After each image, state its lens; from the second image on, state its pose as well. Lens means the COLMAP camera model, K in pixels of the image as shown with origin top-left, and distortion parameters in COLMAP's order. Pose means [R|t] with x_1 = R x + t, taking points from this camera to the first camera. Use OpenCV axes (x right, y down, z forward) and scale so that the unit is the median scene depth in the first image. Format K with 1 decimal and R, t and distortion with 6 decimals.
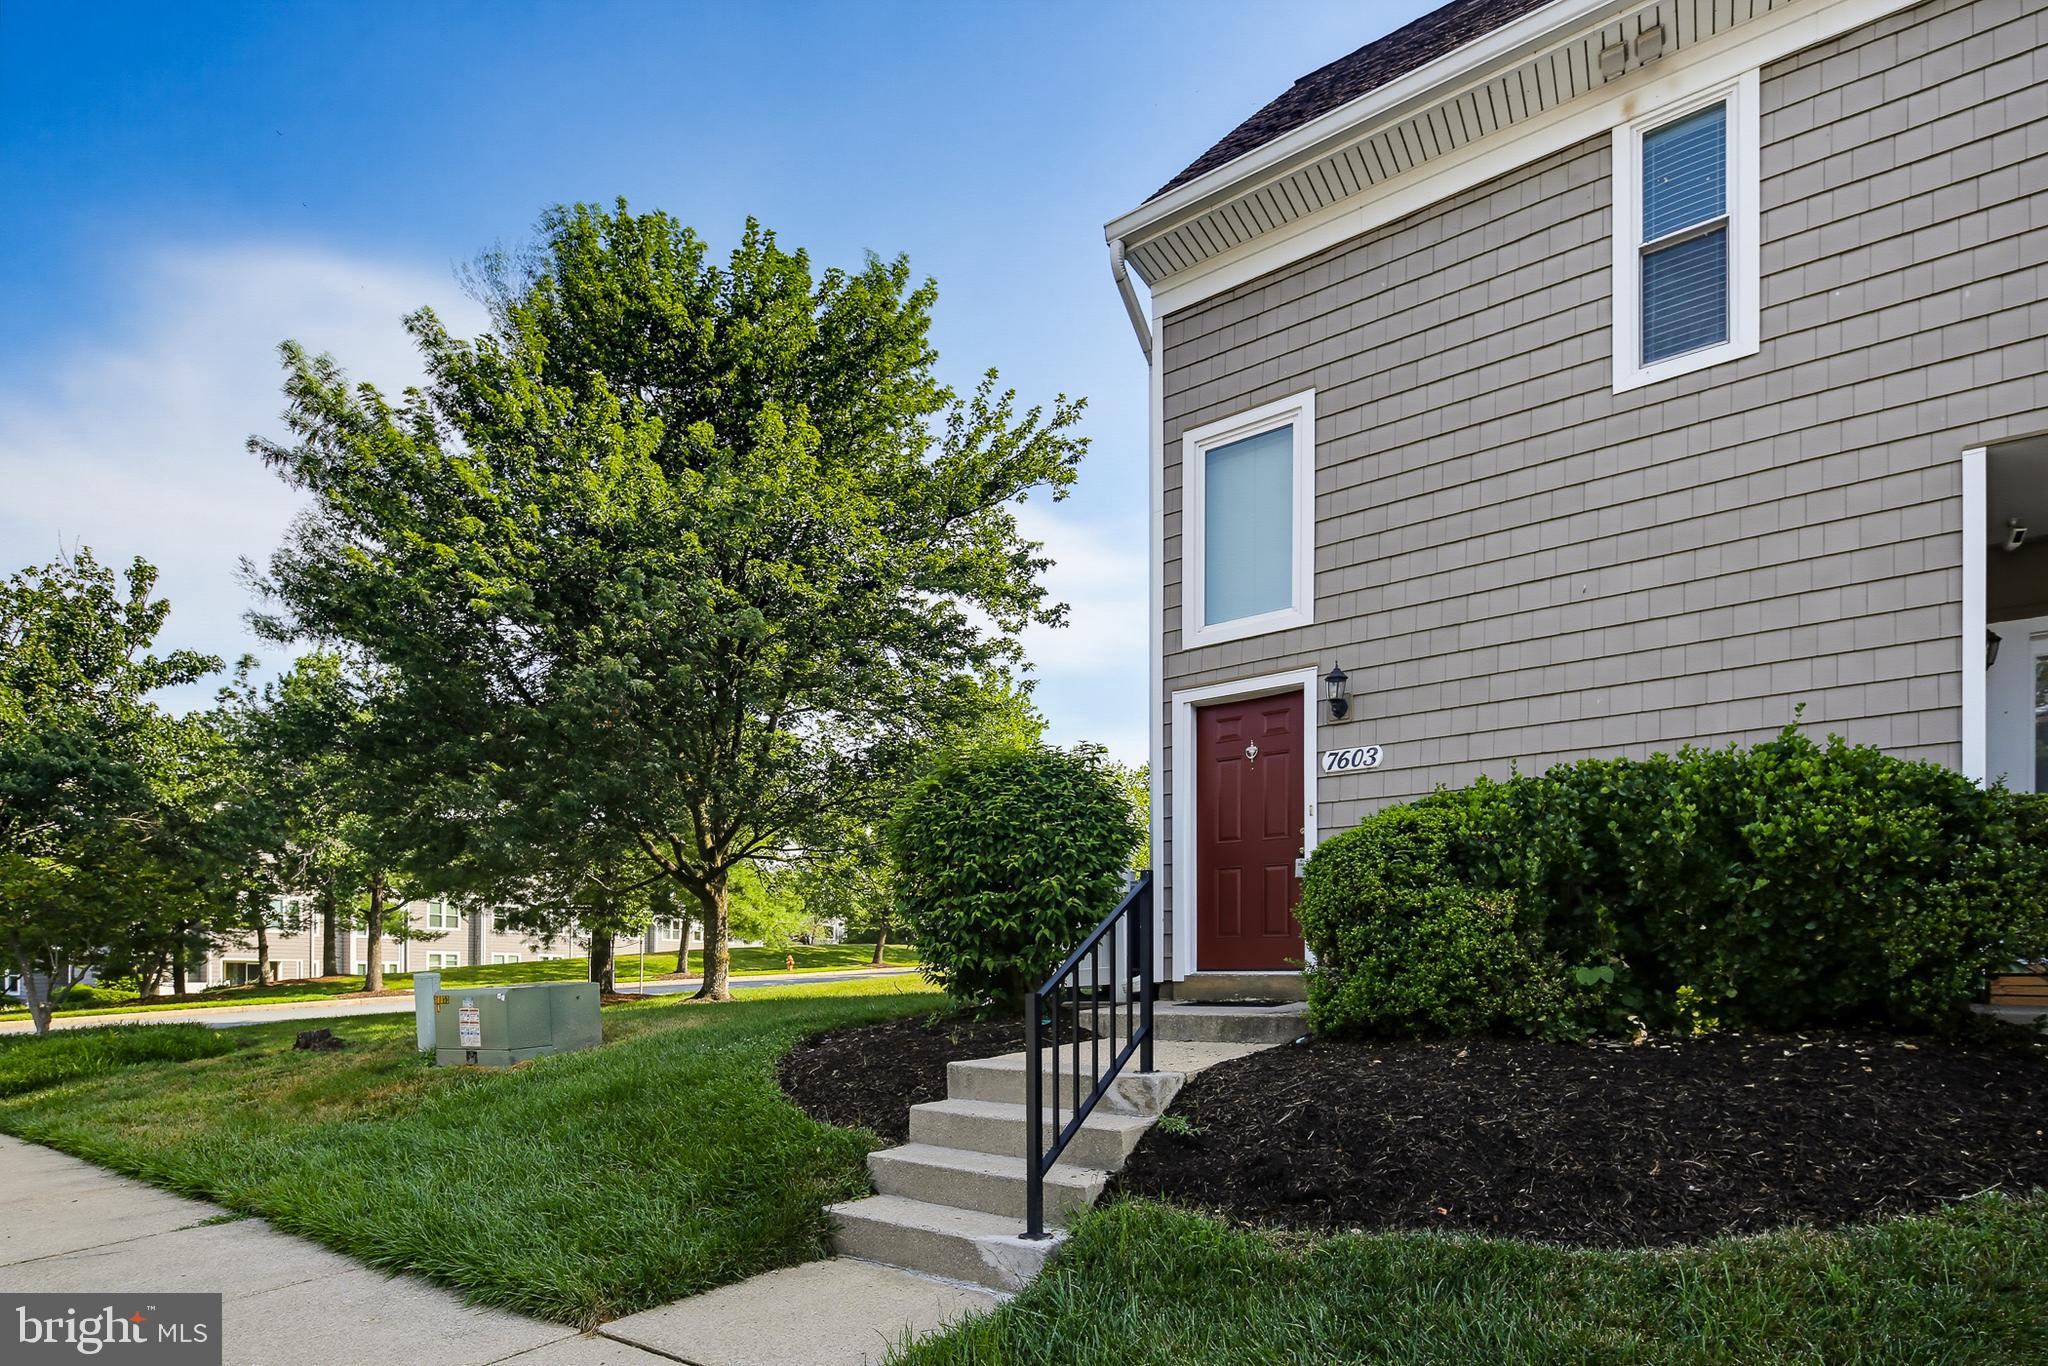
lens RADIAL K [[1003.1, 0, 1022.7], [0, 1003.1, 704.0], [0, 0, 1]] dist [-0.000572, -0.005187]
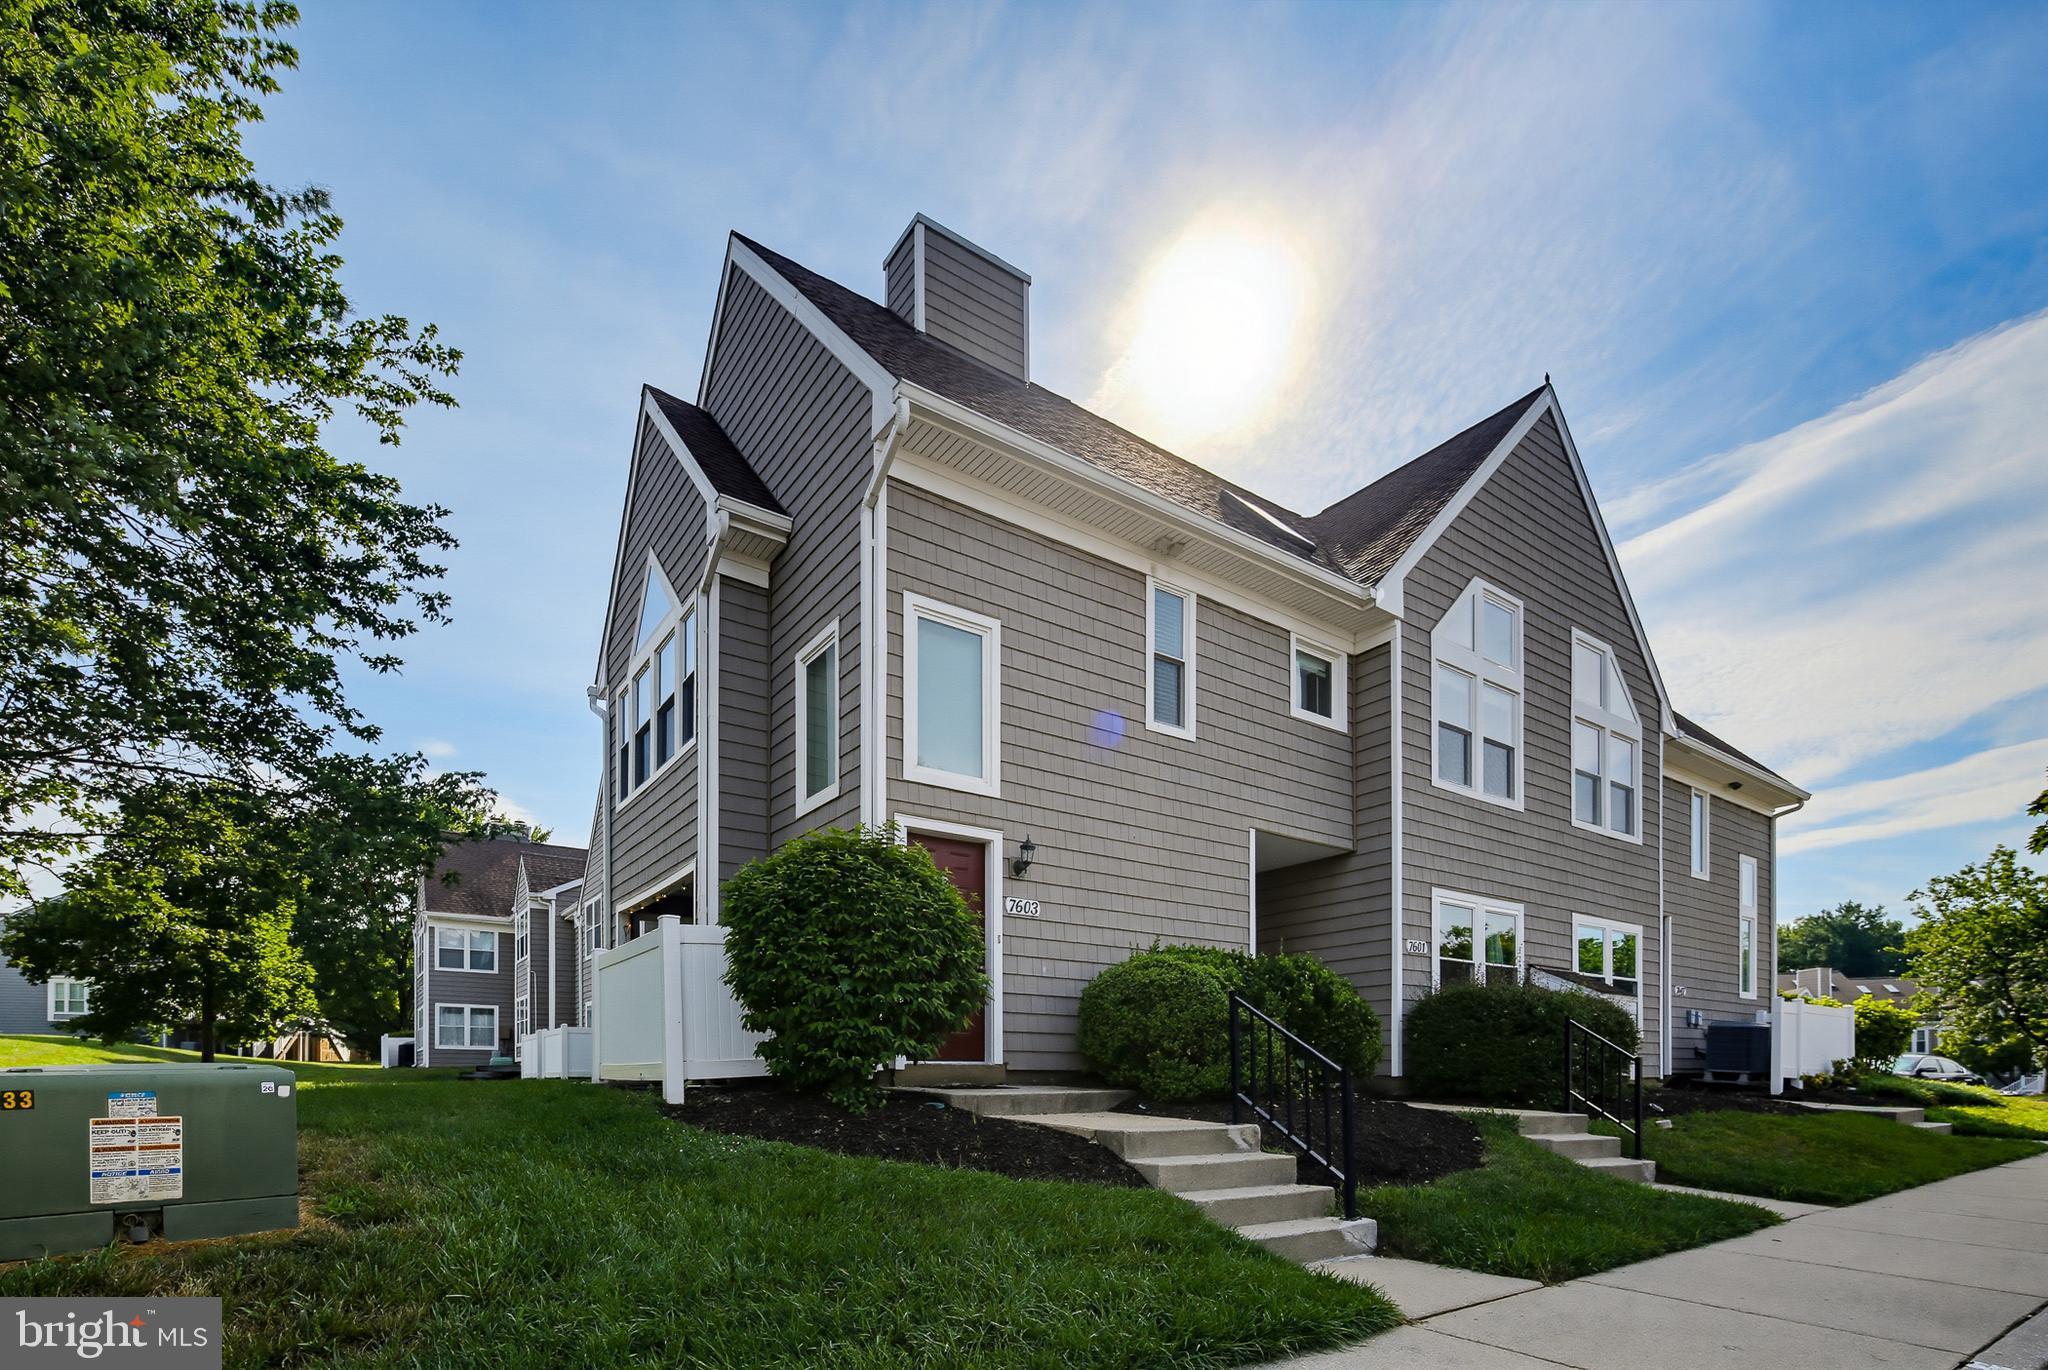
lens RADIAL K [[1000.2, 0, 1025.9], [0, 1000.2, 740.8], [0, 0, 1]] dist [0.000554, -0.000174]
pose [[0.299644, 0.308209, 0.902896, -0.929071], [-0.245322, 0.939450, -0.239272, 0.159064], [-0.921971, -0.149804, 0.357111, 0.510029]]
